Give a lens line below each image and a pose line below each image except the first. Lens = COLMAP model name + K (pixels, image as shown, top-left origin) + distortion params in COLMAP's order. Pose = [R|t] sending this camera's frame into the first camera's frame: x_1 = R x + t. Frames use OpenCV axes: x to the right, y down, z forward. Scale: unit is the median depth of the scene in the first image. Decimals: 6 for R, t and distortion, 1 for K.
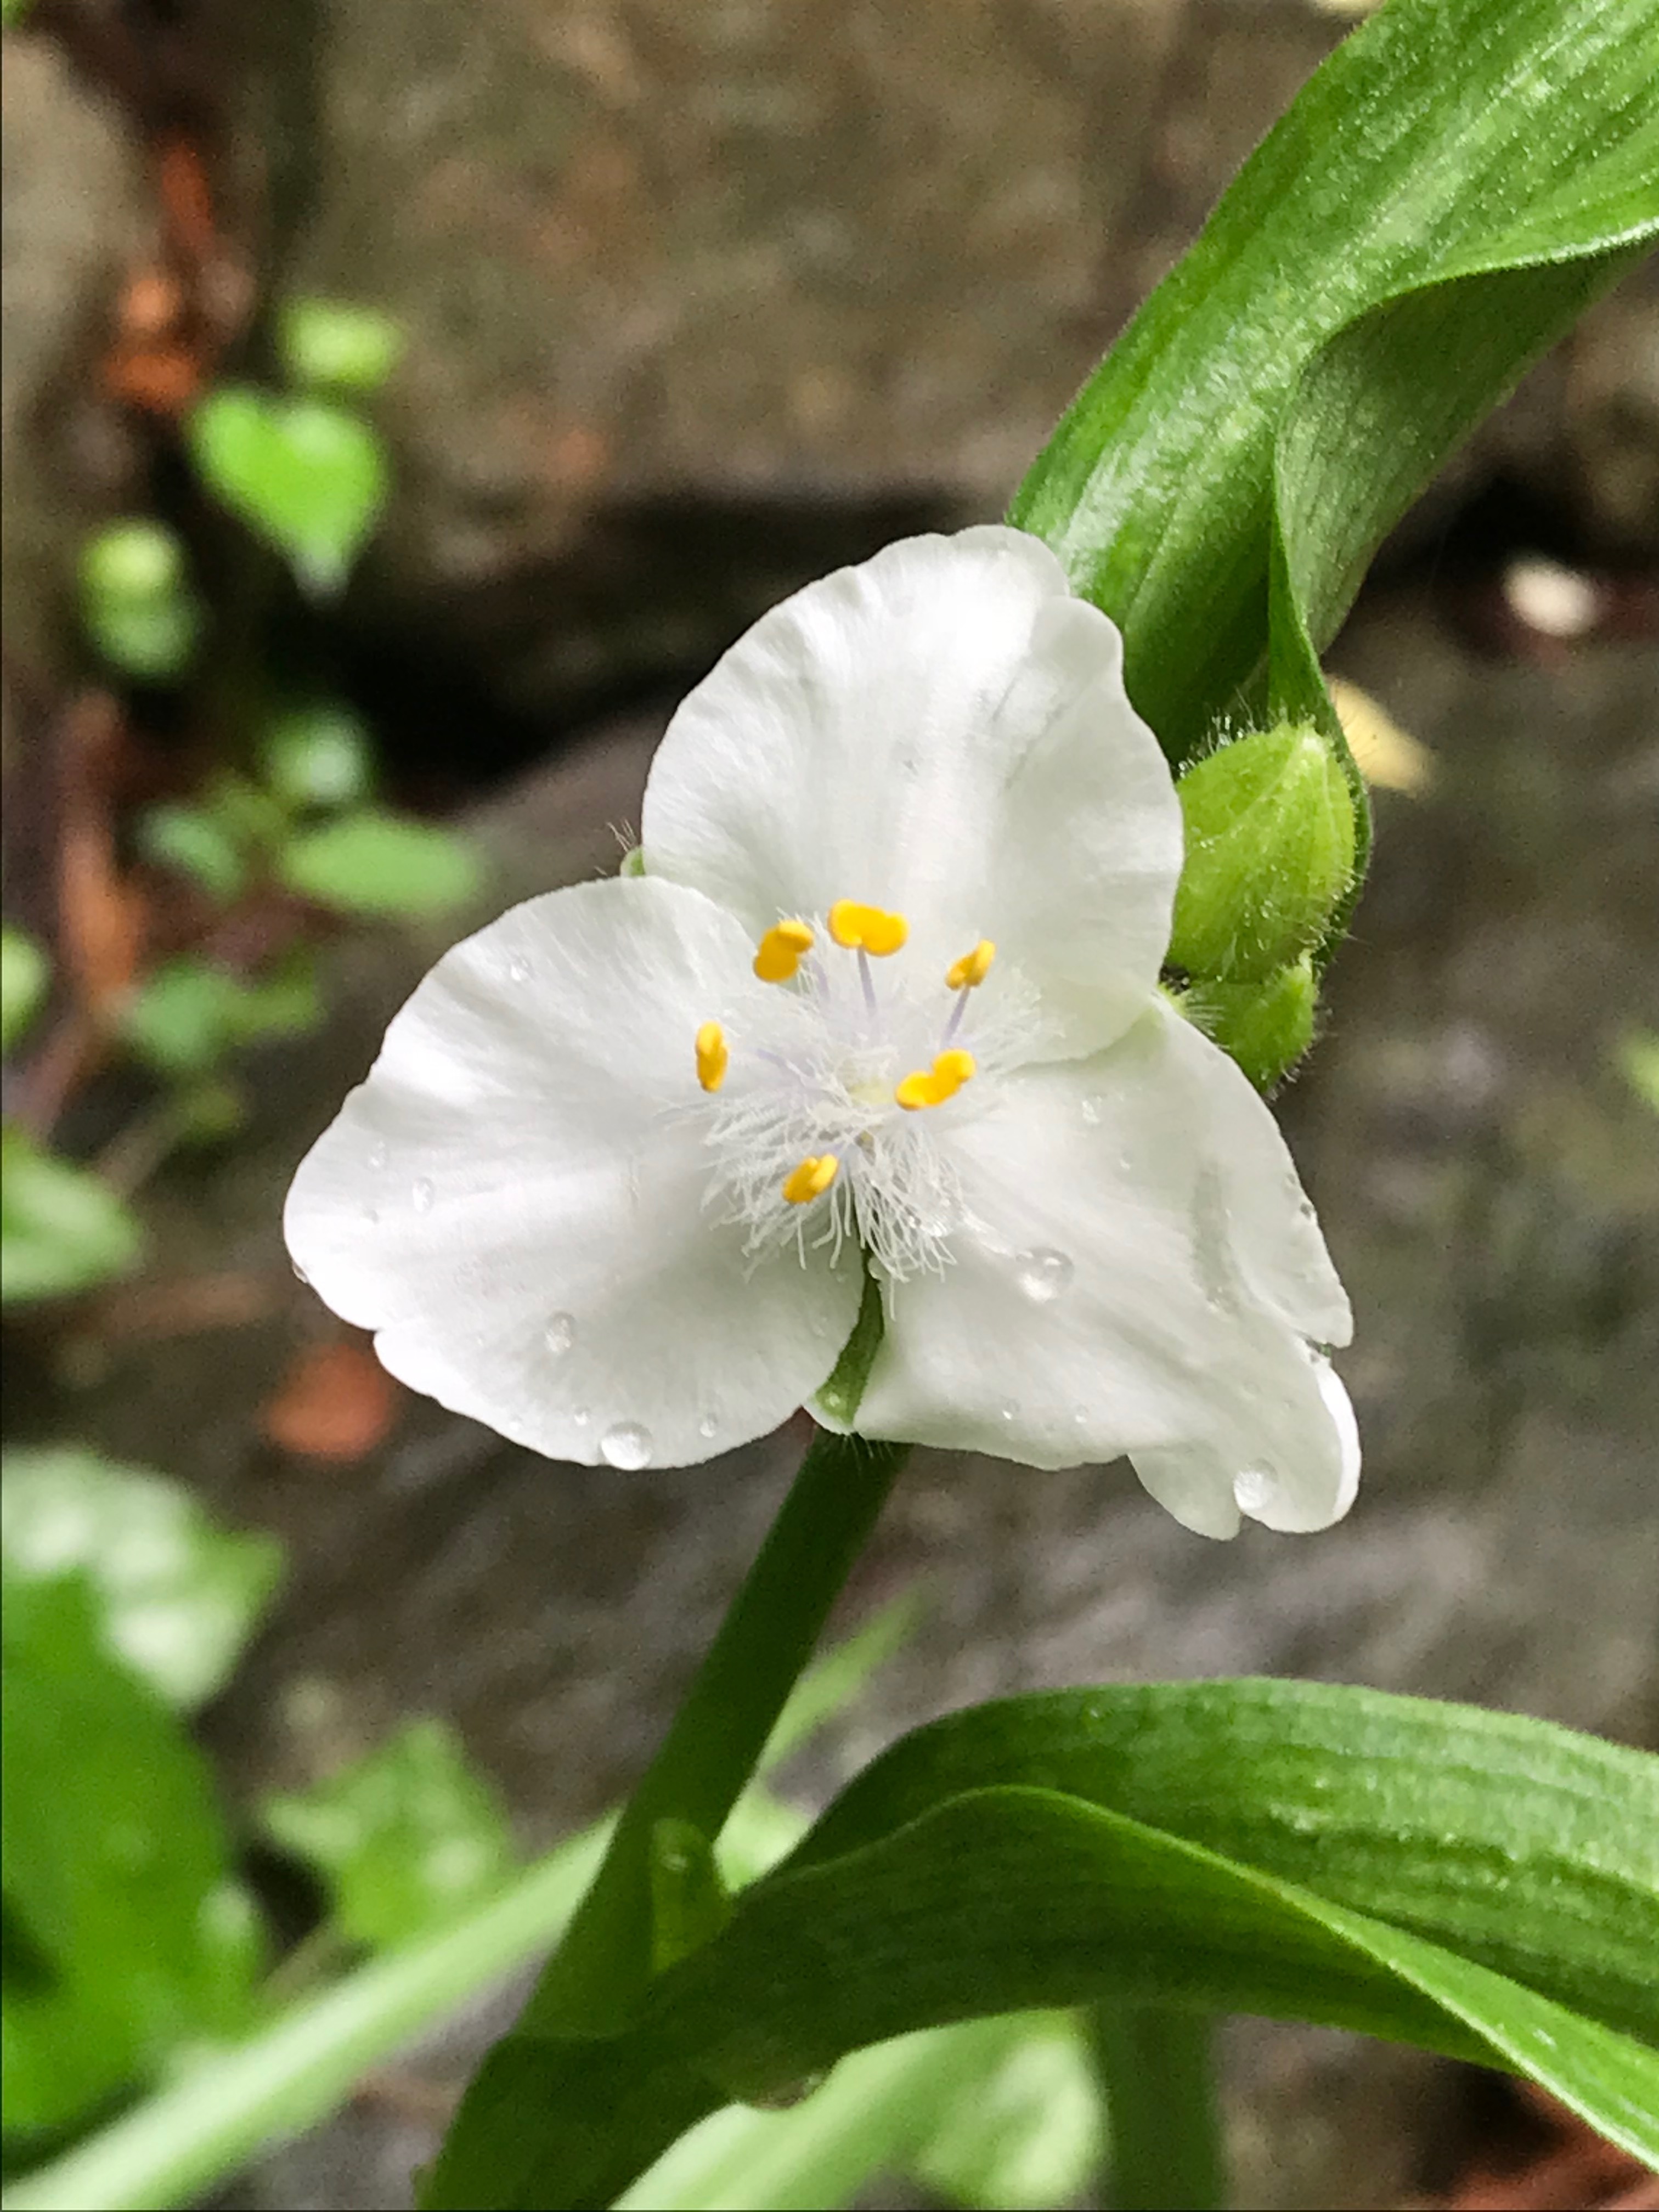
lens RADIAL K [[5325.1, 0, 842.0], [0, 5325.1, 1119.0], [0, 0, 1]] dist [0.334415, 0.000000]
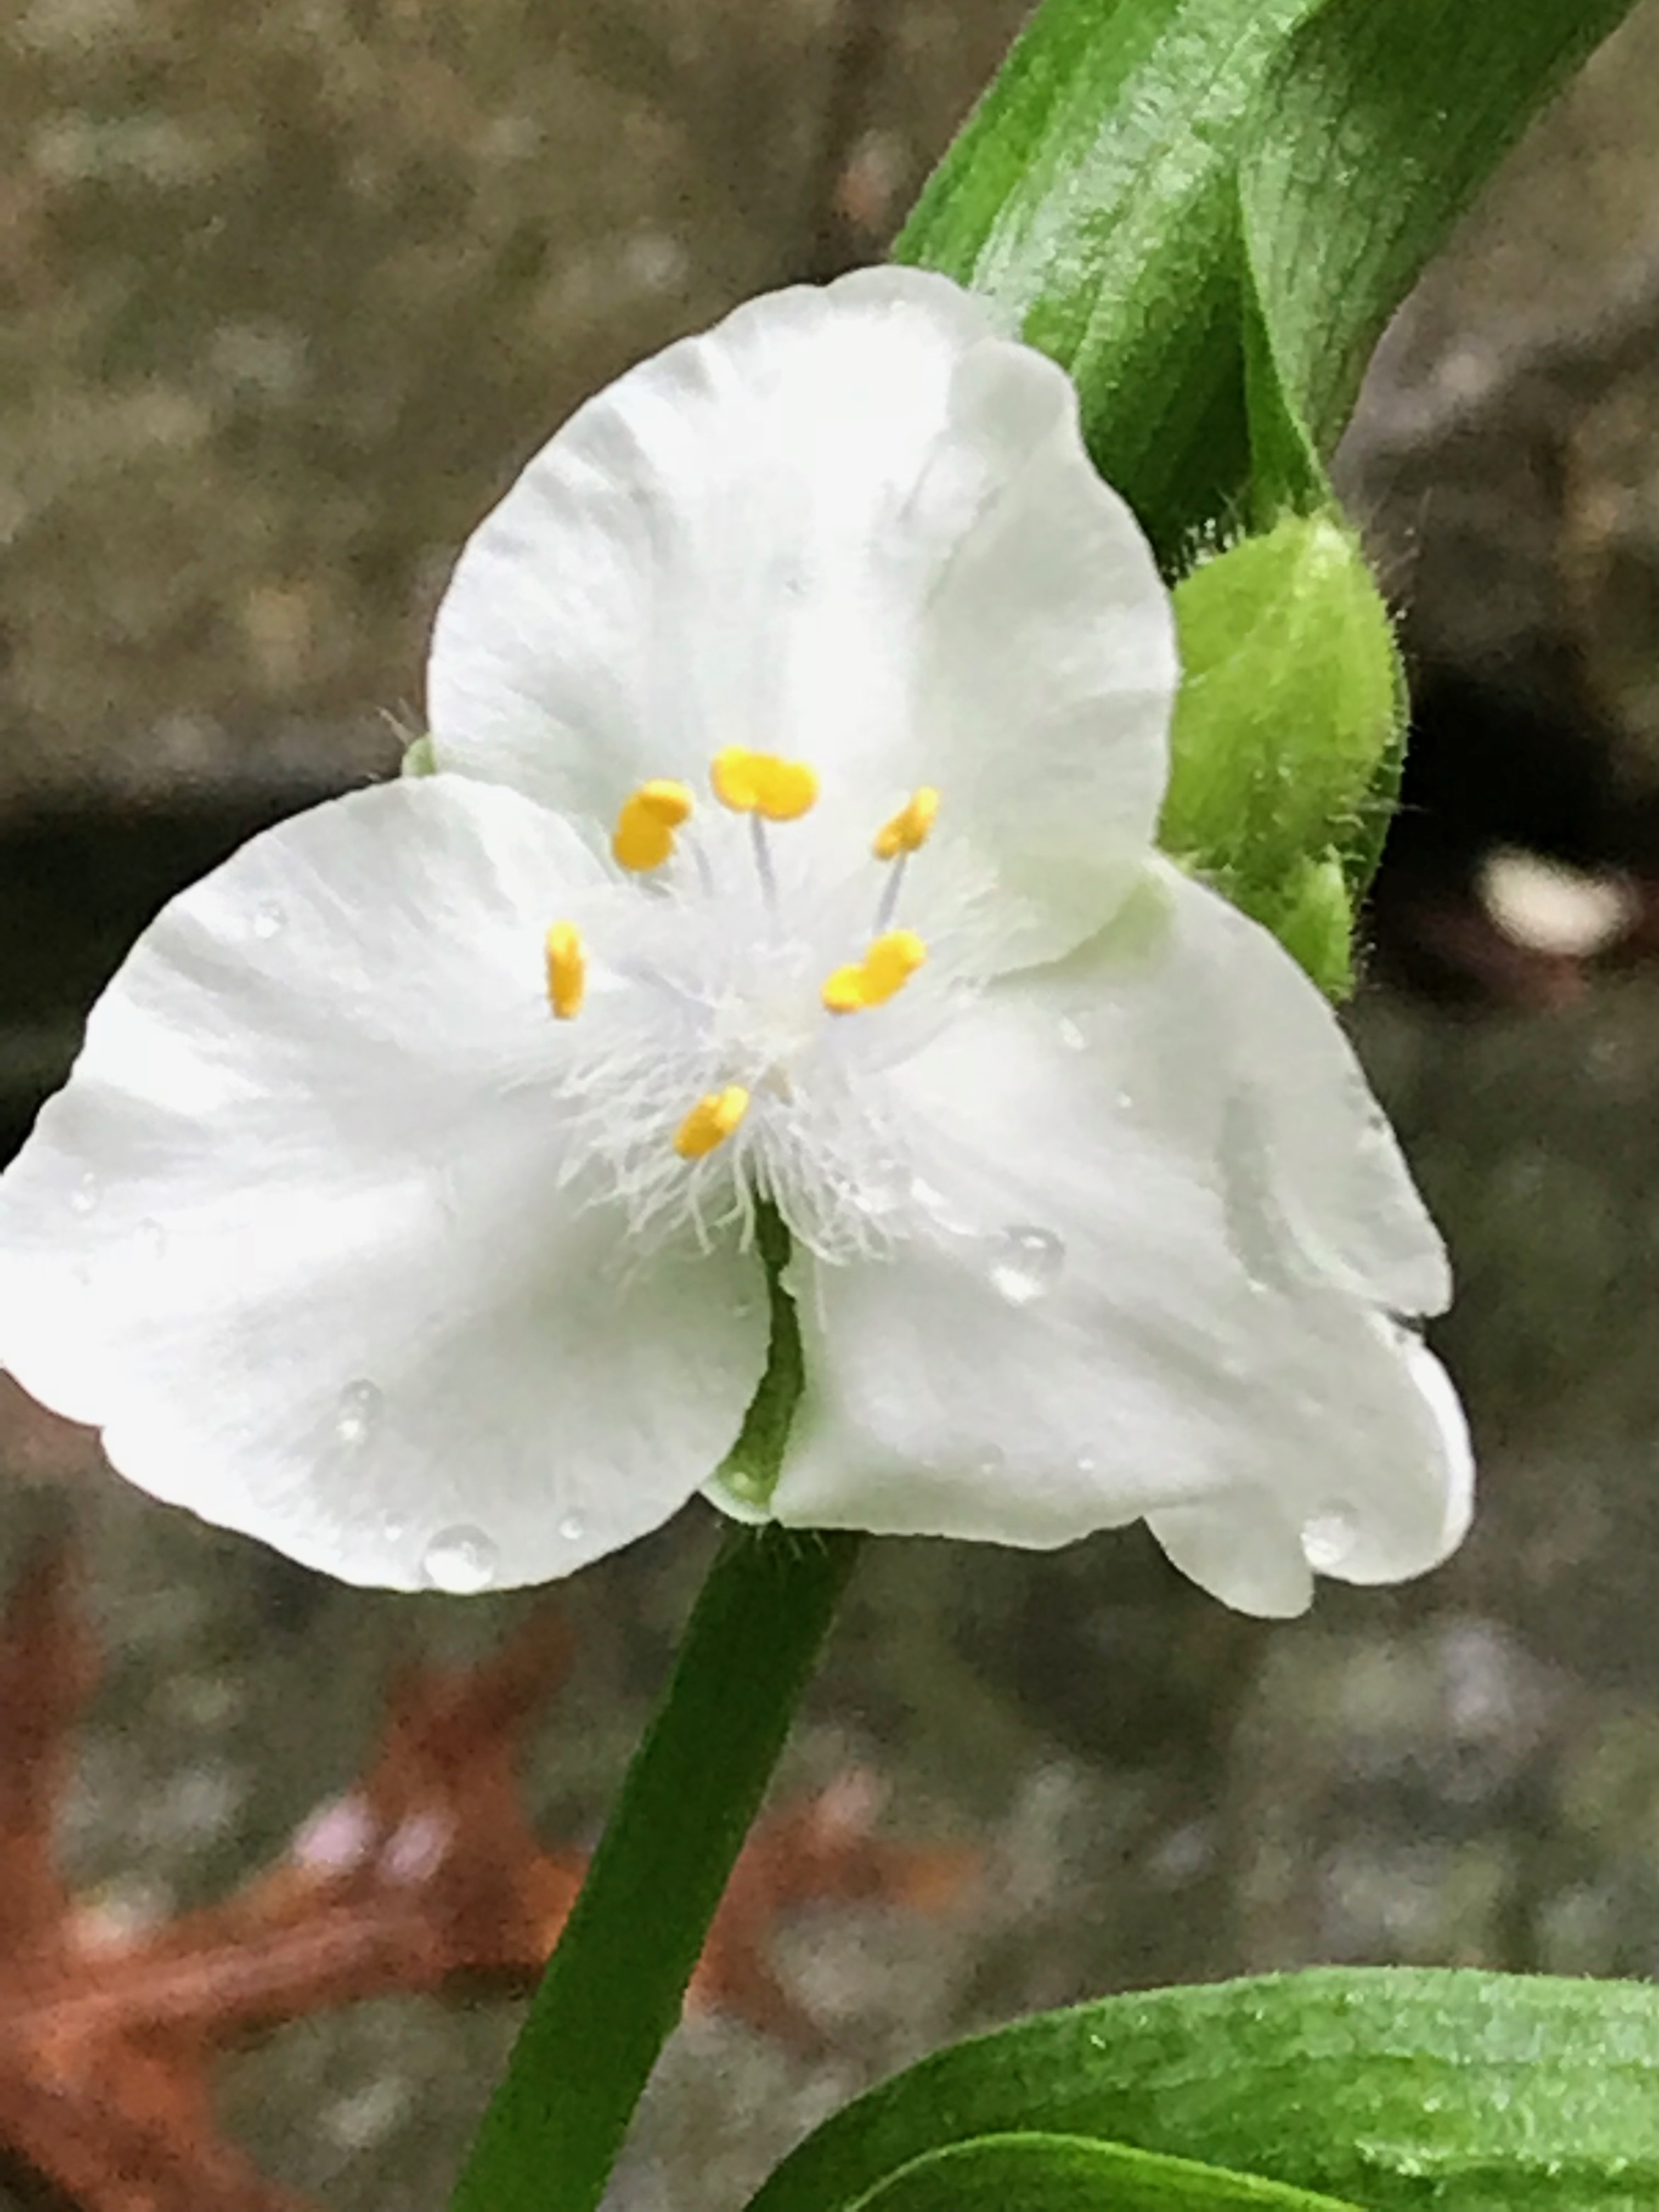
lens RADIAL K [[11122.0, 0, 820.8], [0, 11122.0, 1099.5], [0, 0, 1]] dist [0.712006, 0.000000]
pose [[0.995393, -0.062112, 0.073047, -0.098317], [0.071072, 0.989319, -0.127263, 0.195521], [-0.064362, 0.131868, 0.989176, -0.505251]]
